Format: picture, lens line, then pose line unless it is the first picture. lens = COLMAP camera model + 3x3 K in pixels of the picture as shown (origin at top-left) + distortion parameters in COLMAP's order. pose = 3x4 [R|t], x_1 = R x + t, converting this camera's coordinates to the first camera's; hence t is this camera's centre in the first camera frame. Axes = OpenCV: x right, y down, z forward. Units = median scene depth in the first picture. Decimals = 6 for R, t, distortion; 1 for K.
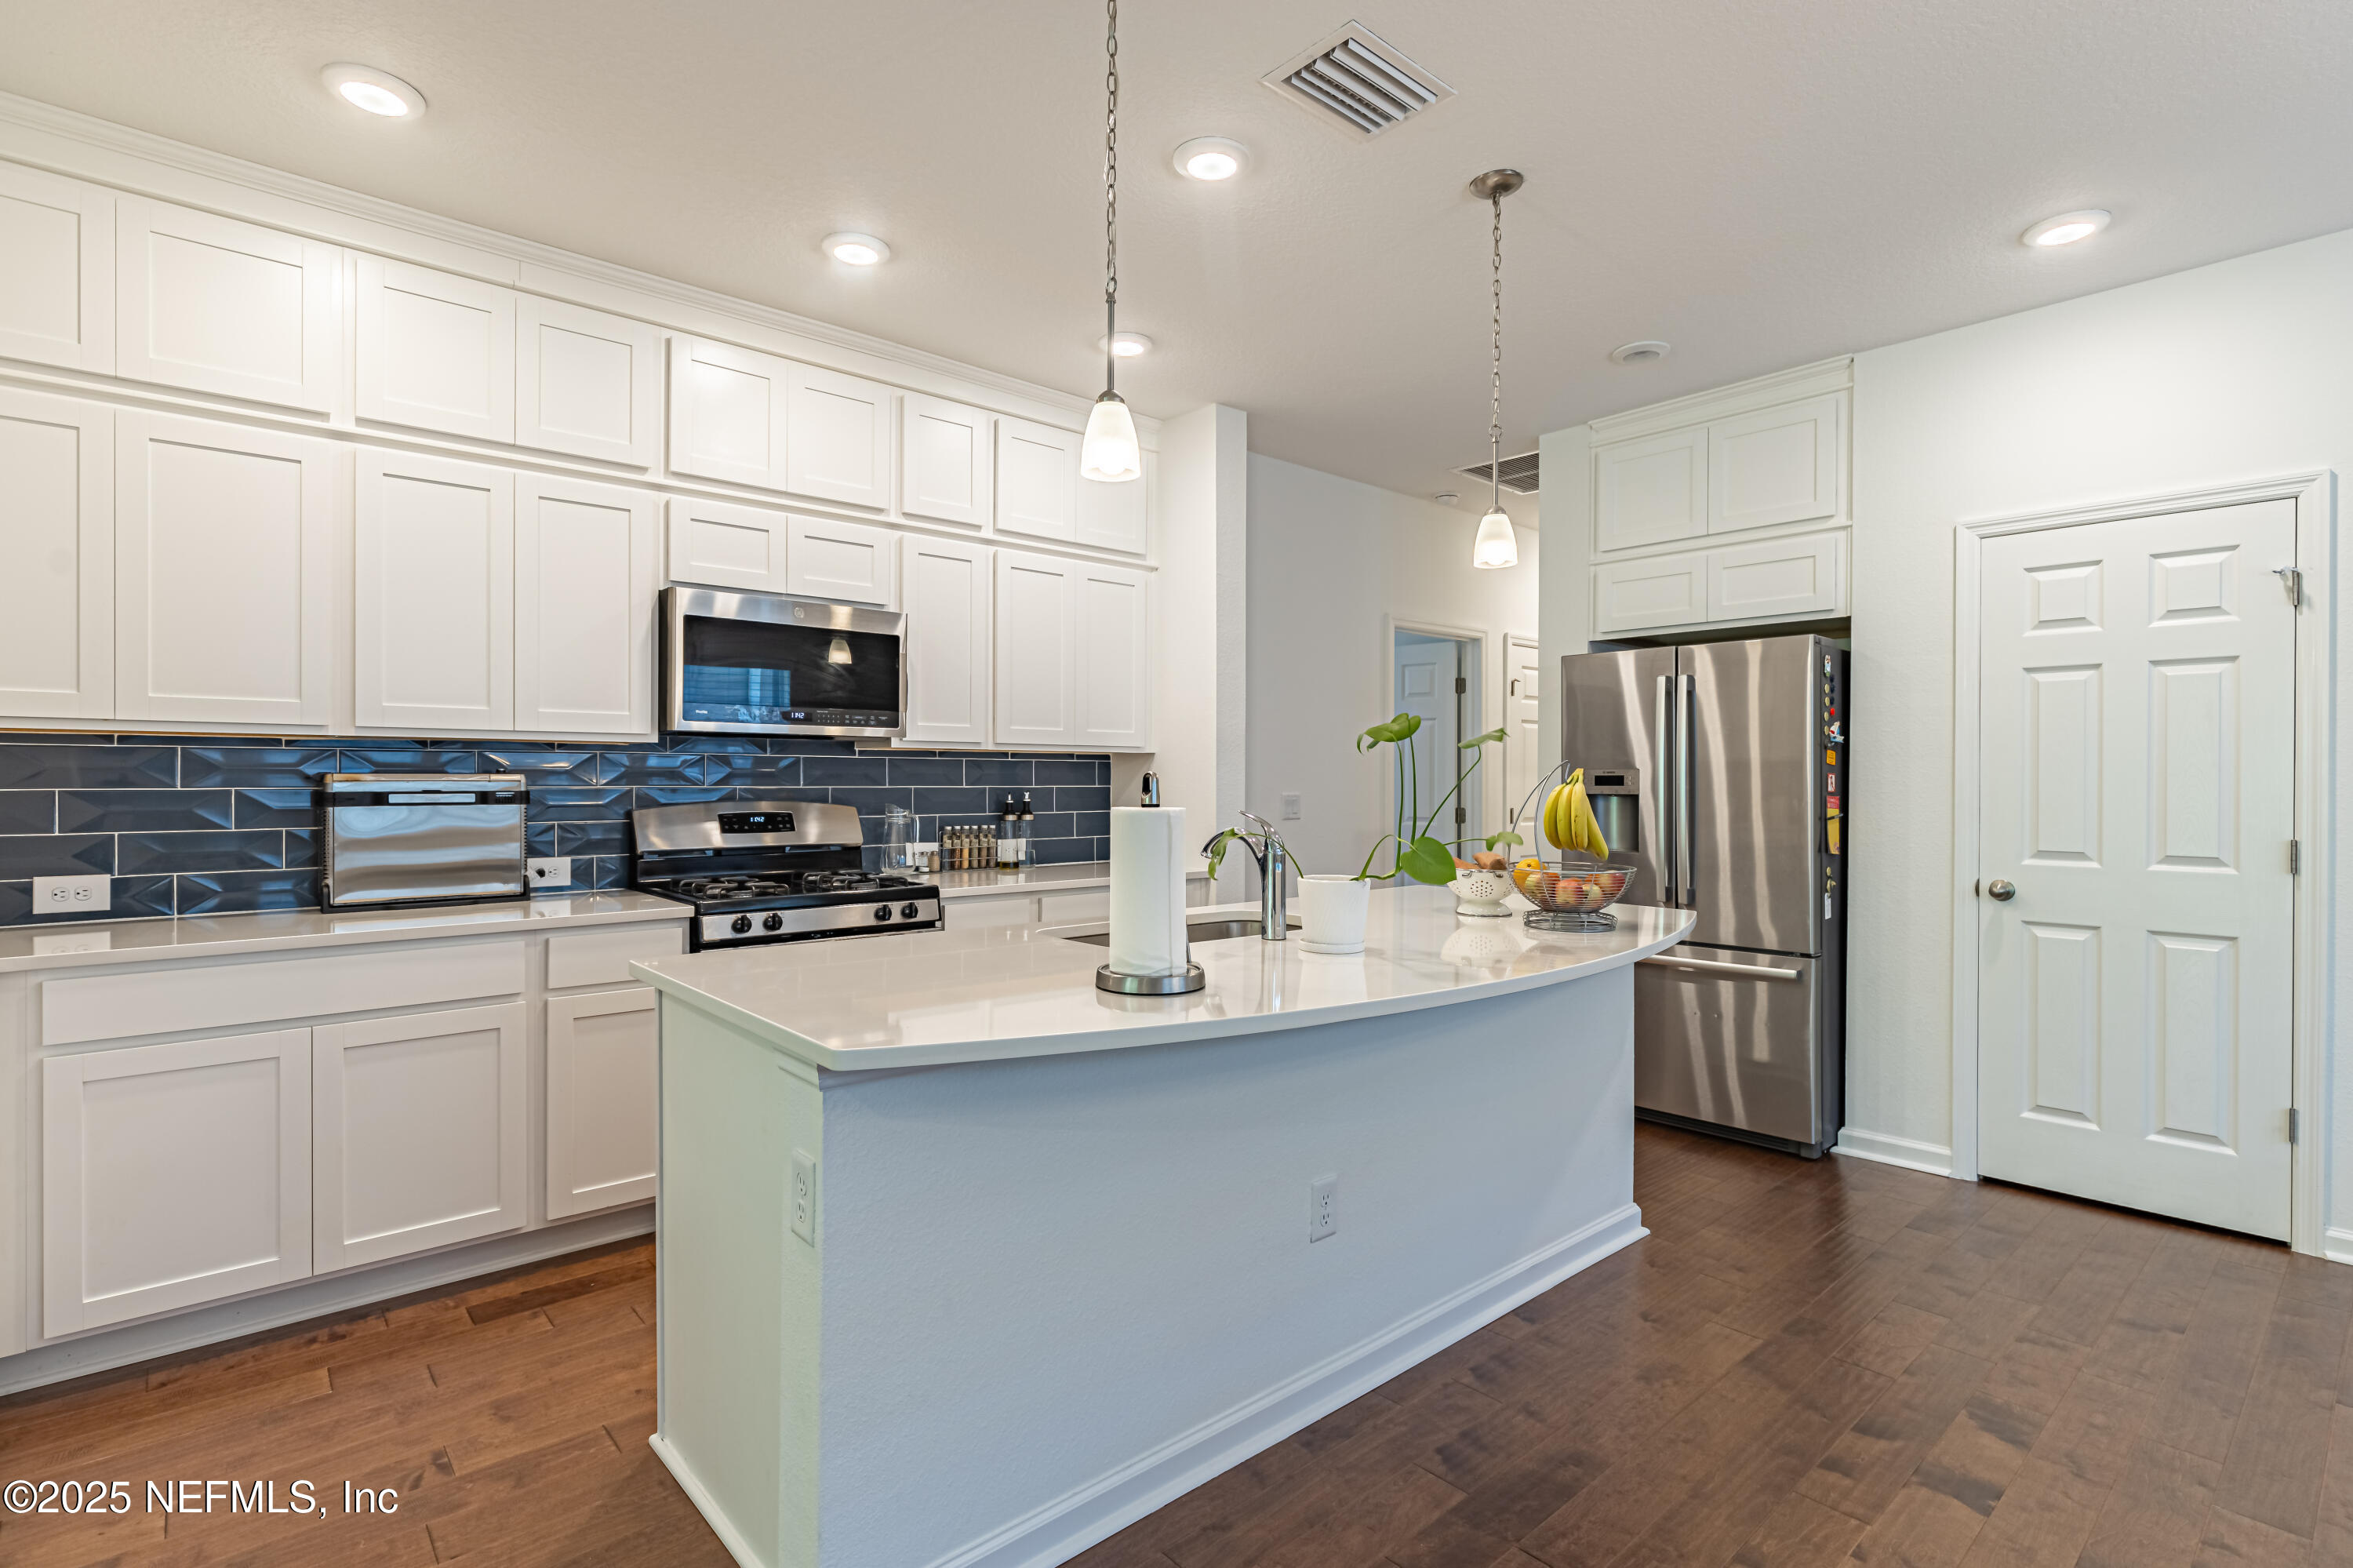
lens RADIAL K [[1120.2, 0, 1178.7], [0, 1120.2, 782.9], [0, 0, 1]] dist [-0.000255, 0.000923]
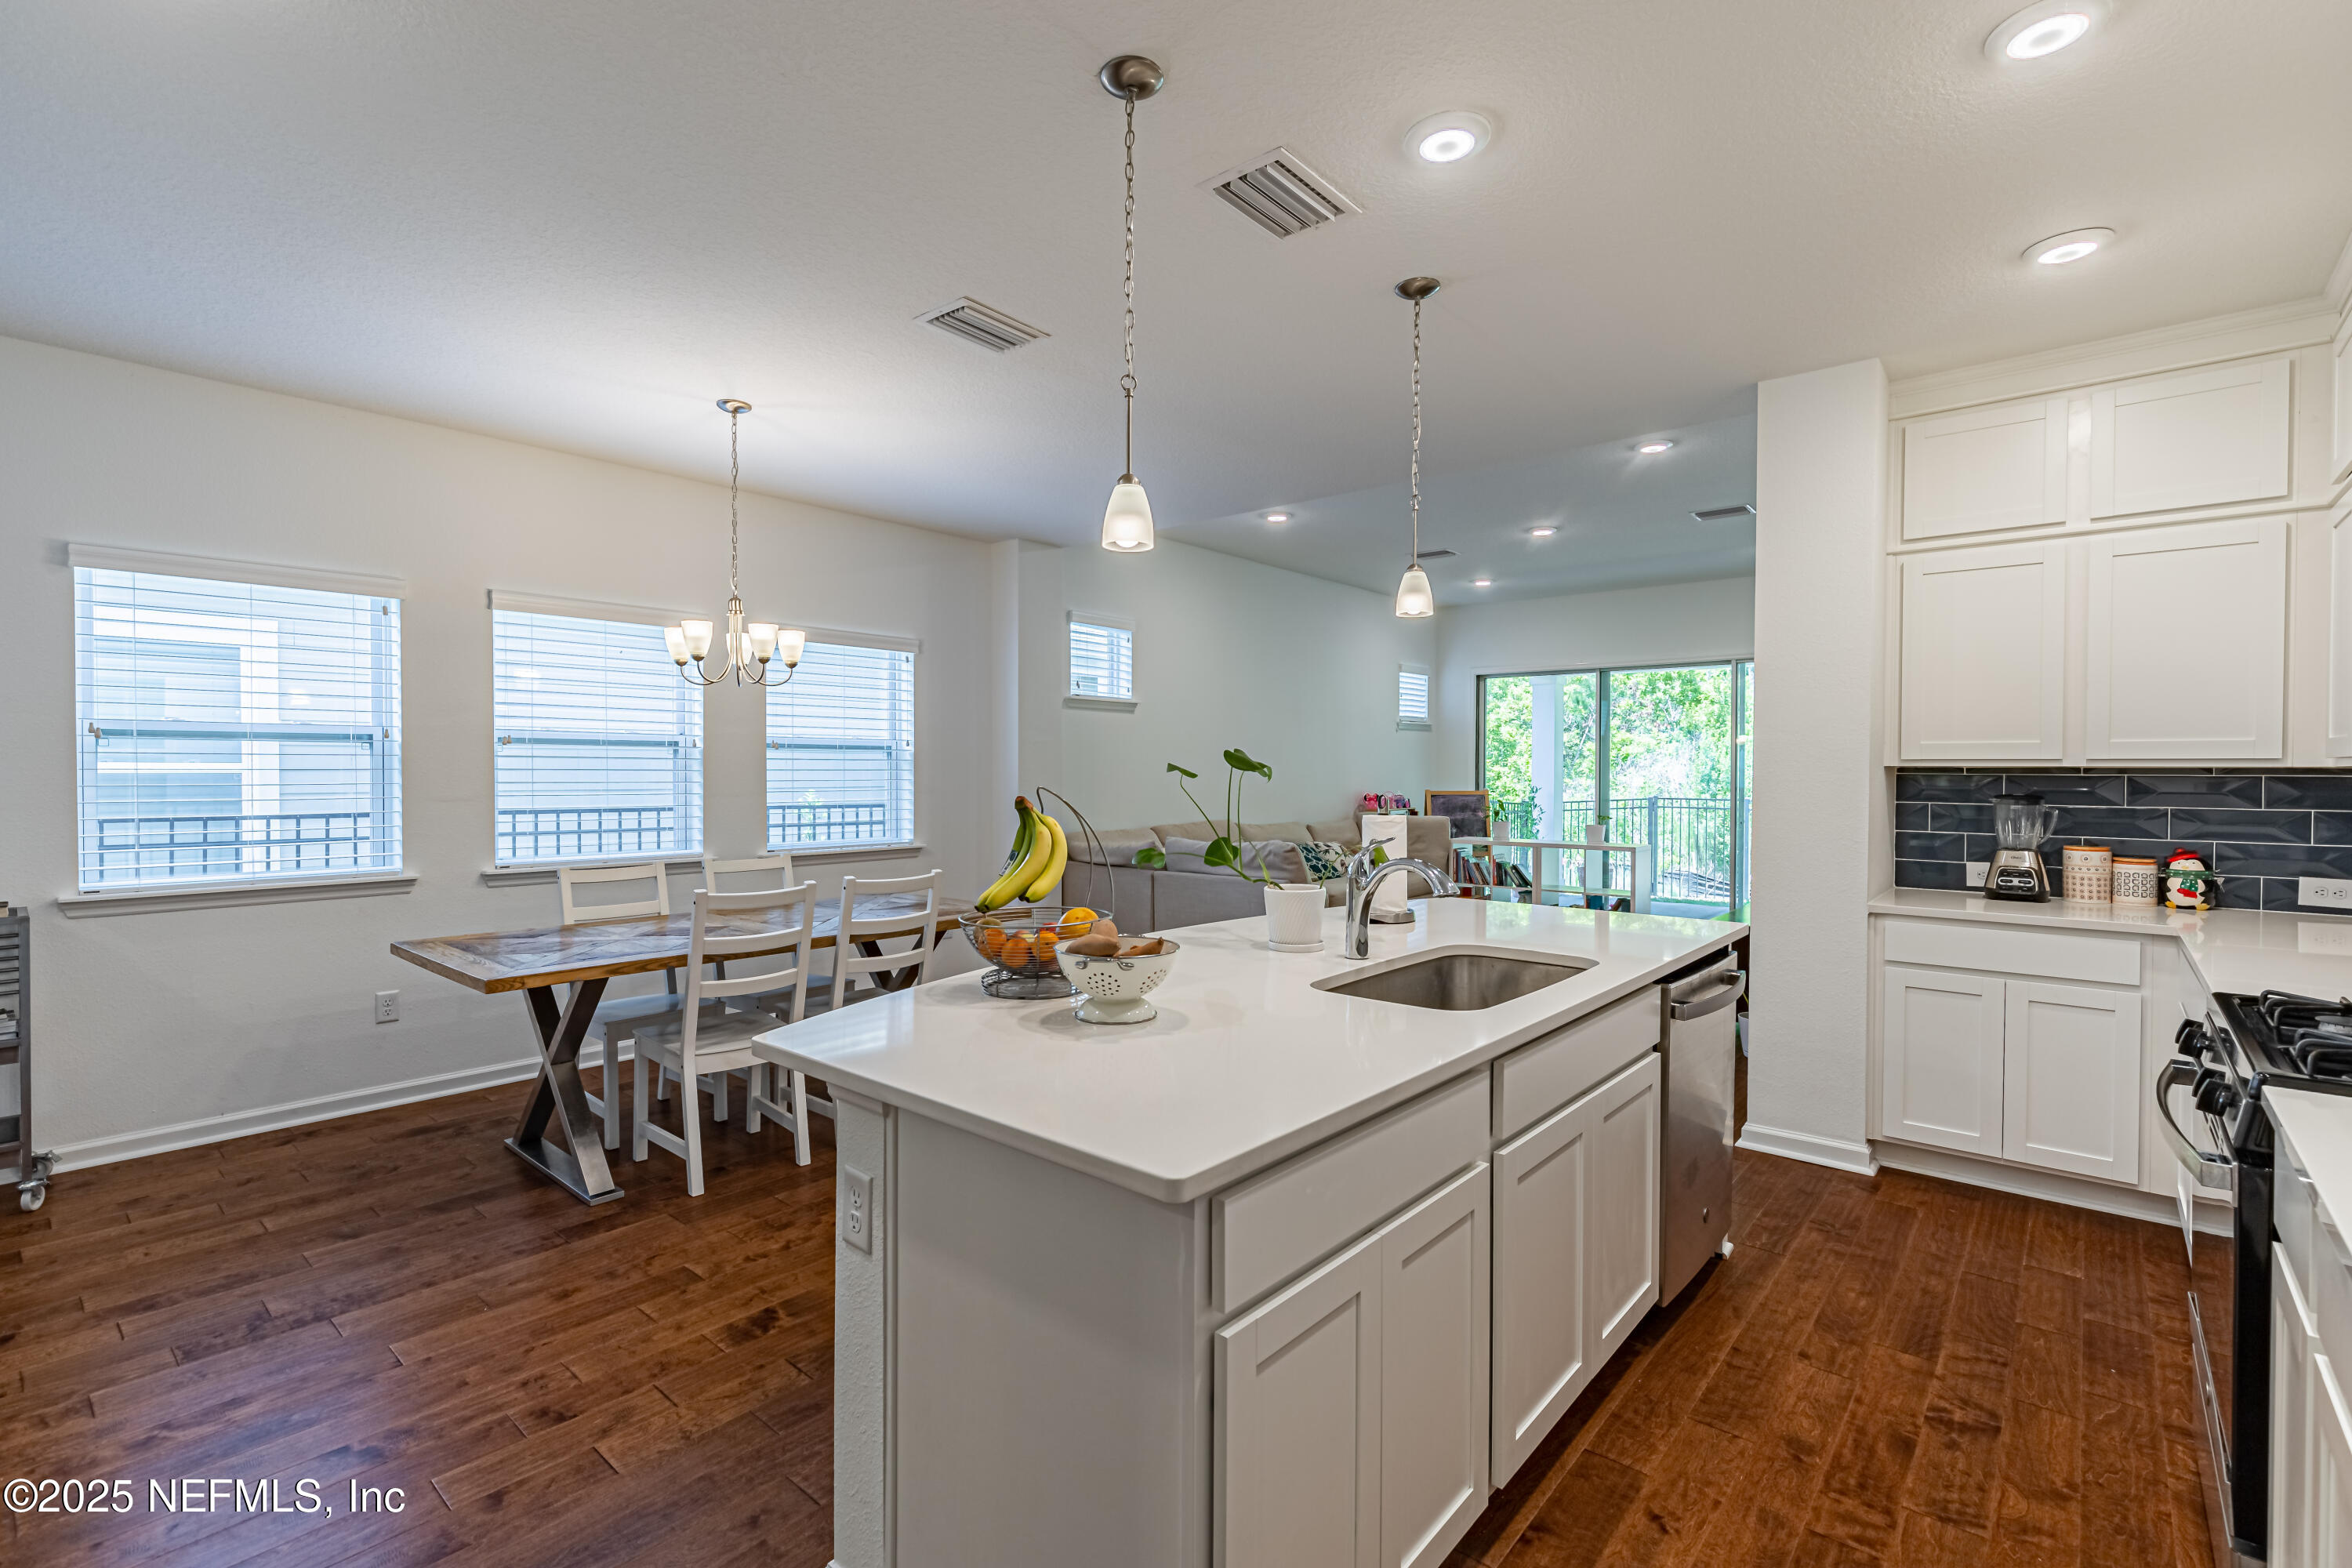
lens RADIAL K [[1055.9, 0, 1176.0], [0, 1055.9, 780.8], [0, 0, 1]] dist [0.009096, -0.000547]
pose [[-0.991159, -0.004898, -0.132592, 0.271083], [-0.006959, 0.999862, 0.015086, -0.029328], [0.132500, 0.015875, -0.991056, 1.375078]]
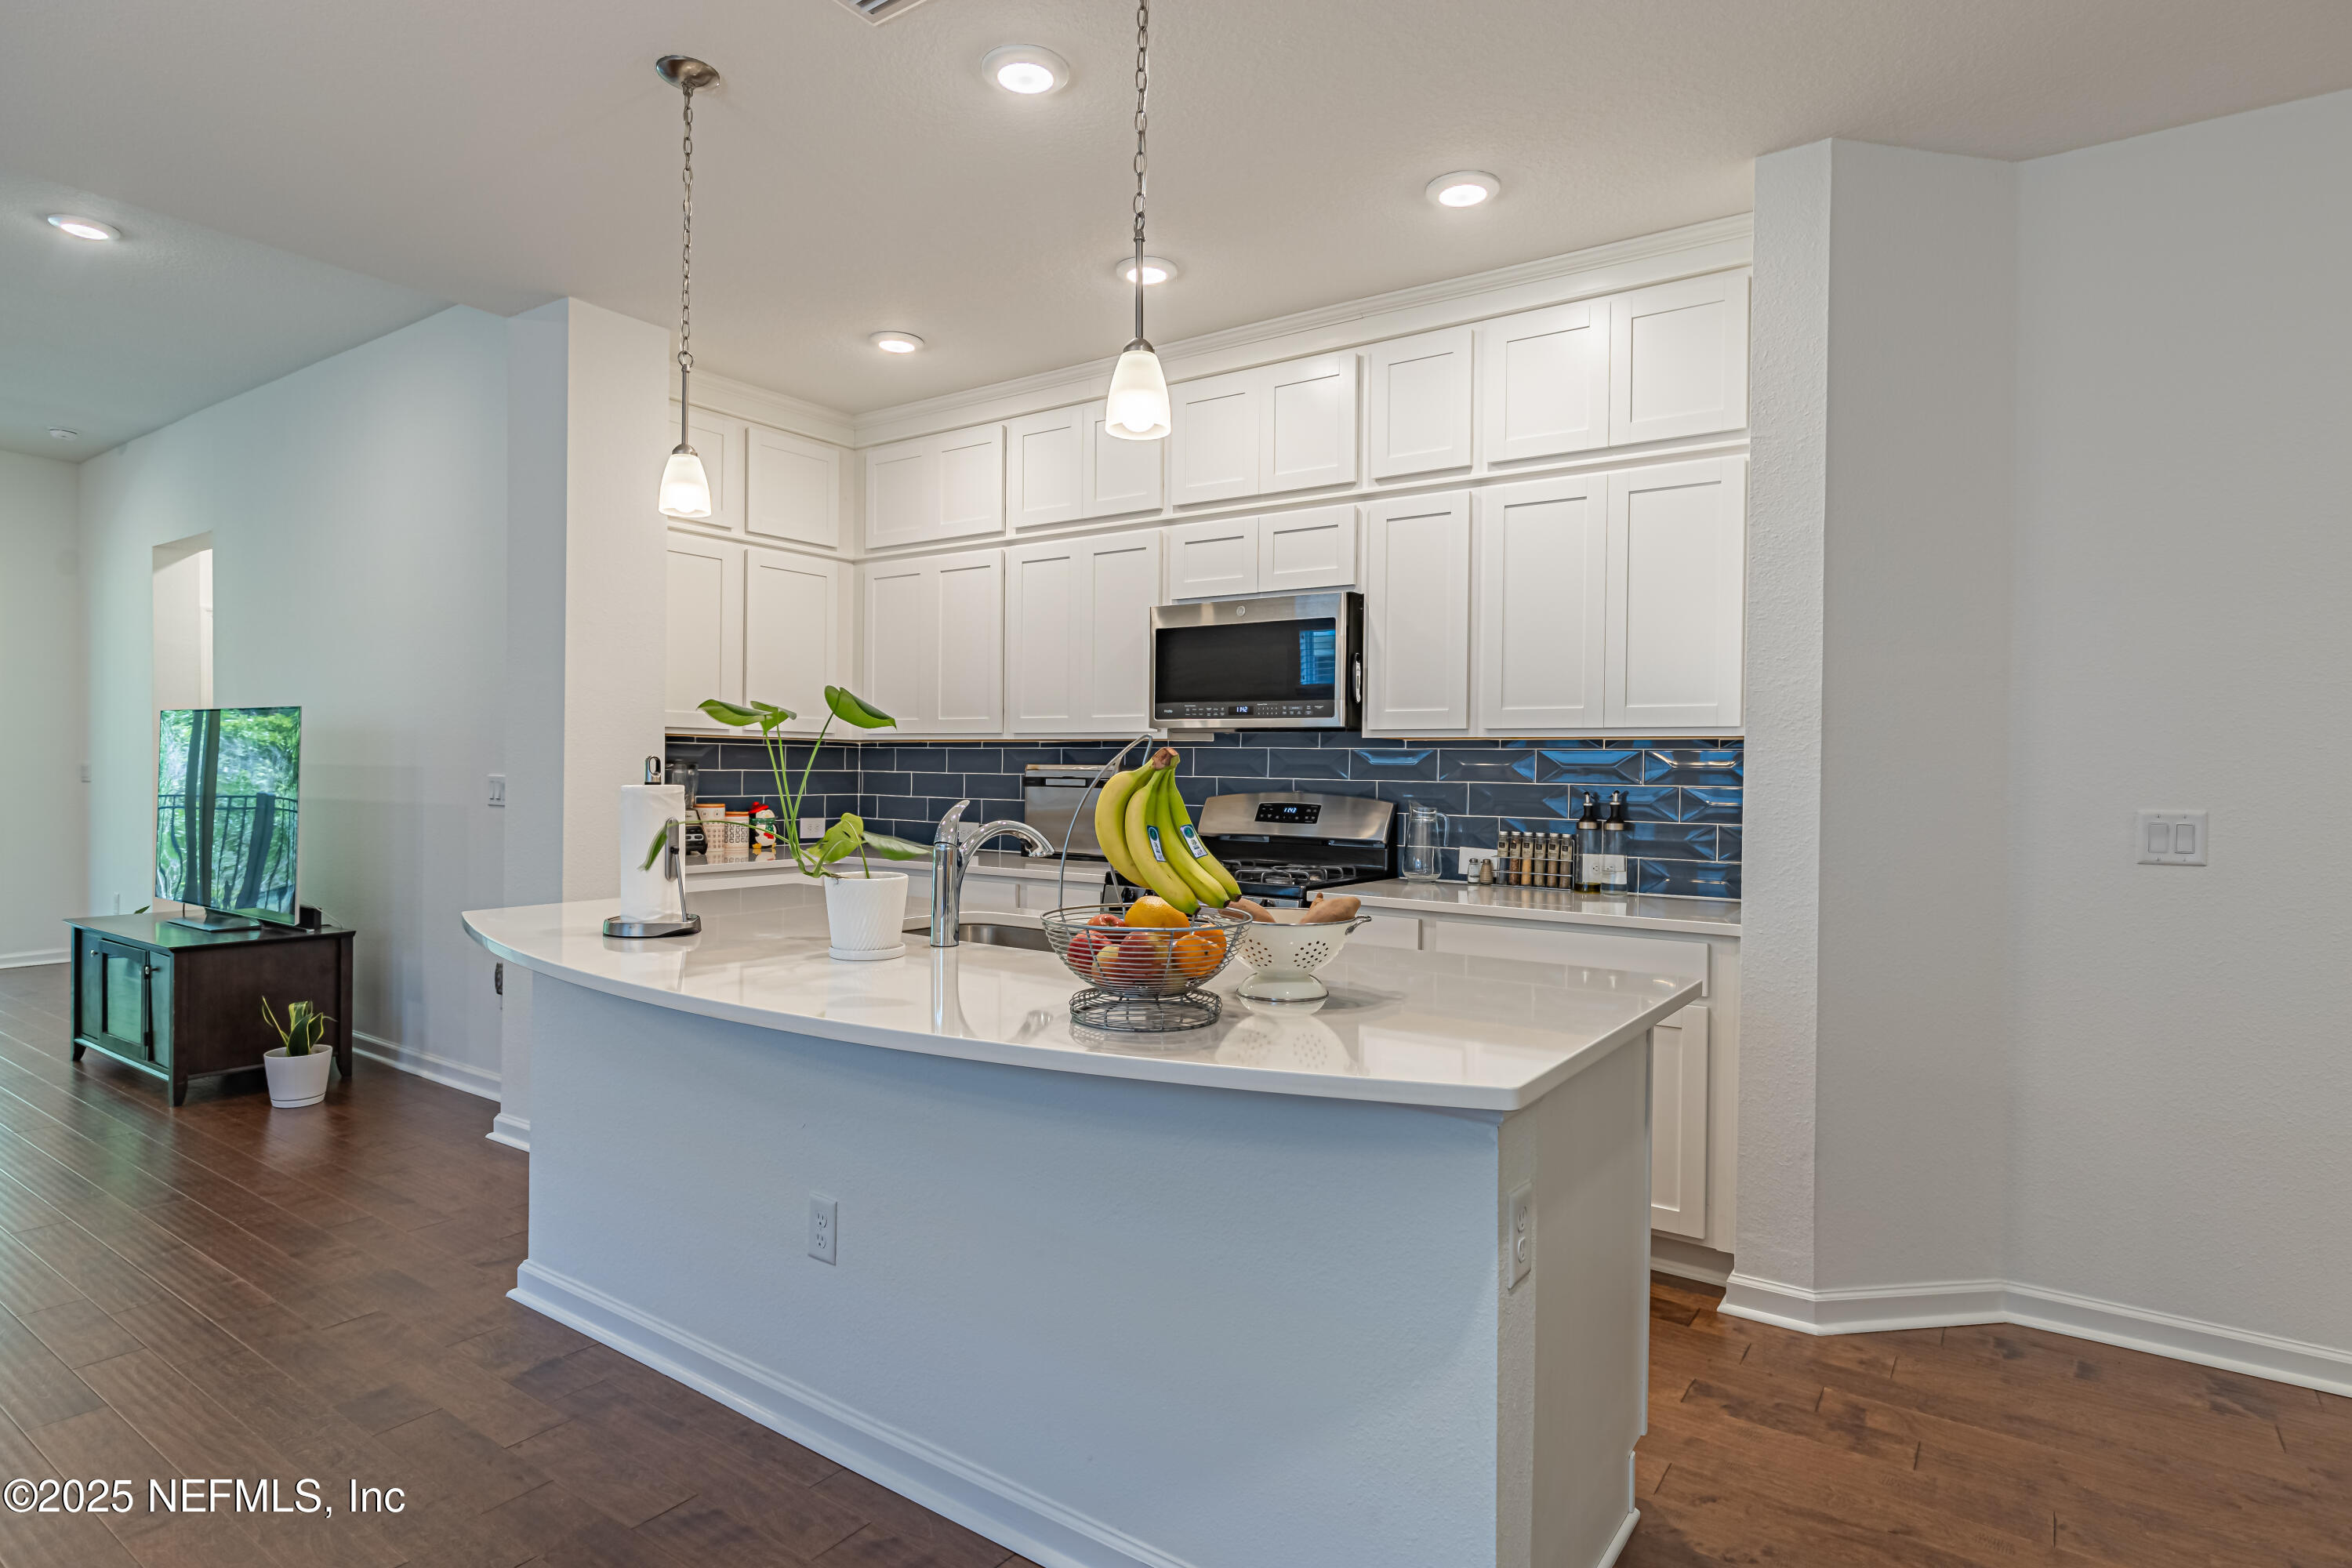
lens RADIAL K [[1239.7, 0, 1176.0], [0, 1239.7, 784.0], [0, 0, 1]] dist [-0.000154, 0.000249]
pose [[0.229566, 0.012563, -0.973212, 0.760385], [-0.015947, 0.999831, 0.009145, -0.000574], [0.973162, 0.013420, 0.229728, 0.669363]]
